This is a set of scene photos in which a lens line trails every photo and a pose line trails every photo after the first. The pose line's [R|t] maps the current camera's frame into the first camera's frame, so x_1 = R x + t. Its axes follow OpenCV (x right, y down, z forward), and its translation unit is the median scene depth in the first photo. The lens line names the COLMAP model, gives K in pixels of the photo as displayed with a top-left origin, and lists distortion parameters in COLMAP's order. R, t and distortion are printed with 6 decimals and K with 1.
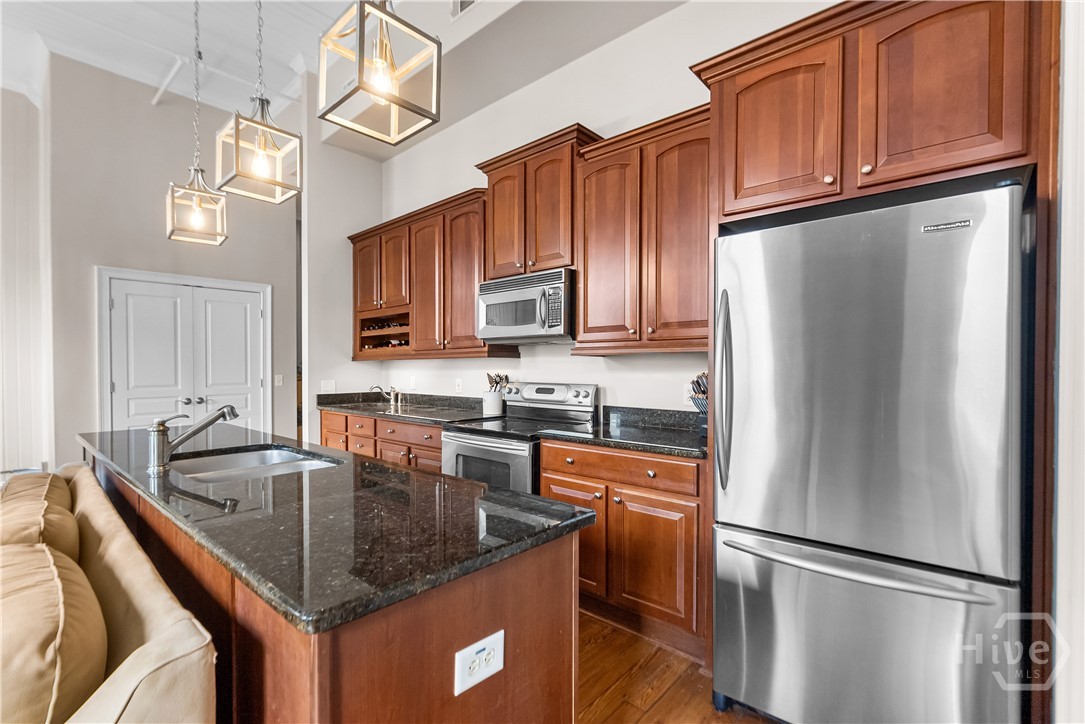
lens RADIAL K [[506.0, 0, 548.8], [0, 506.0, 367.2], [0, 0, 1]] dist [-0.002989, 0.004142]
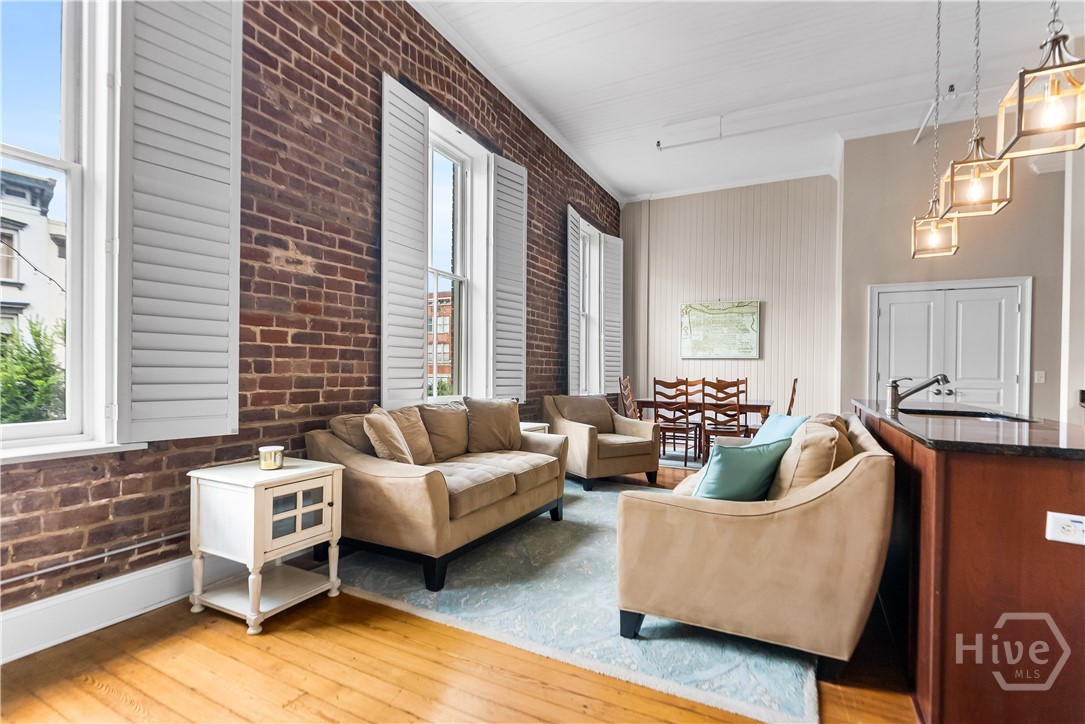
lens RADIAL K [[506.0, 0, 536.5], [0, 506.0, 373.1], [0, 0, 1]] dist [-0.002989, 0.004142]
pose [[0.248211, 0.011009, -0.968643, 0.279048], [-0.014411, 0.999867, 0.007671, 0.049933], [0.968599, 0.012055, 0.248337, -0.272308]]
